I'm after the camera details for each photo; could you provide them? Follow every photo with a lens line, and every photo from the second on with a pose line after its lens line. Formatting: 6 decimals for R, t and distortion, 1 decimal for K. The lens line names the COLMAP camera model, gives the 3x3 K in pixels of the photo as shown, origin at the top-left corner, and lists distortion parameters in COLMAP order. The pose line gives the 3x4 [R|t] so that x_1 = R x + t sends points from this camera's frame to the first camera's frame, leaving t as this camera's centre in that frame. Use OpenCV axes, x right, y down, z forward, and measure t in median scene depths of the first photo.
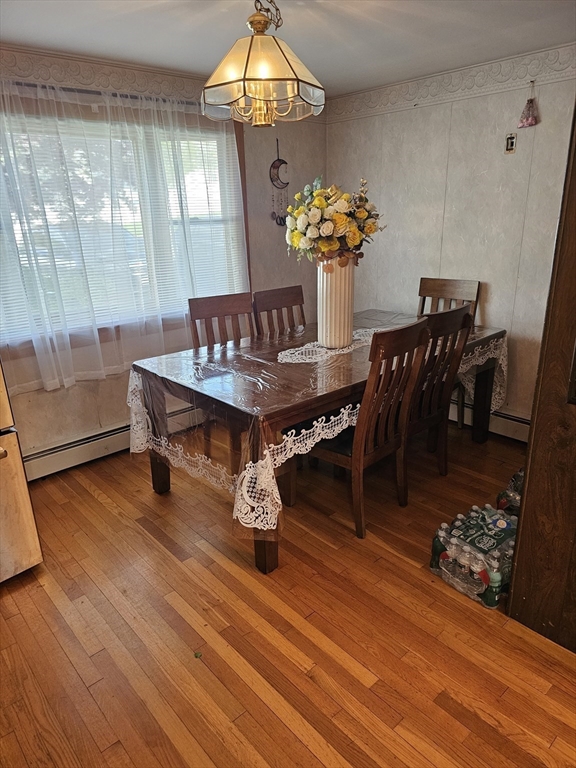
lens RADIAL K [[519.3, 0, 290.7], [0, 519.3, 386.0], [0, 0, 1]] dist [0.045257, -0.037514]
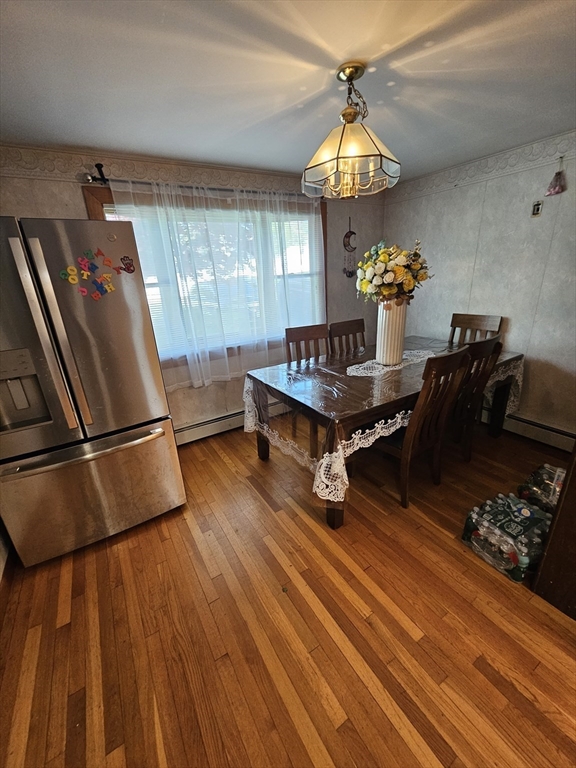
lens RADIAL K [[316.9, 0, 285.9], [0, 316.9, 387.7], [0, 0, 1]] dist [-0.003480, 0.000660]
pose [[0.982912, 0.039906, -0.179701, -0.033735], [-0.034614, 0.998873, 0.032490, -0.035685], [0.180795, -0.025714, 0.983185, 0.142552]]
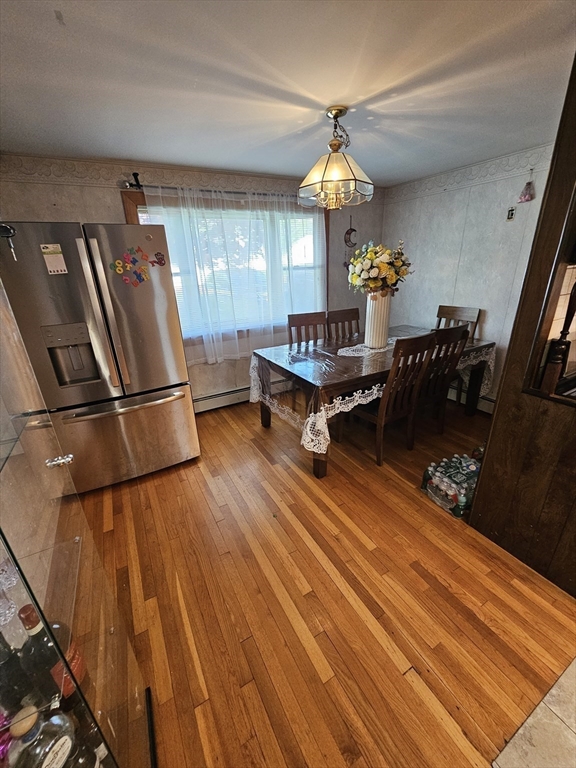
lens RADIAL K [[316.9, 0, 286.9], [0, 316.9, 388.3], [0, 0, 1]] dist [-0.003480, 0.000660]
pose [[0.974221, 0.078106, -0.211643, 0.042367], [-0.065388, 0.995645, 0.066446, 0.002839], [0.215911, -0.050894, 0.975086, -0.017528]]
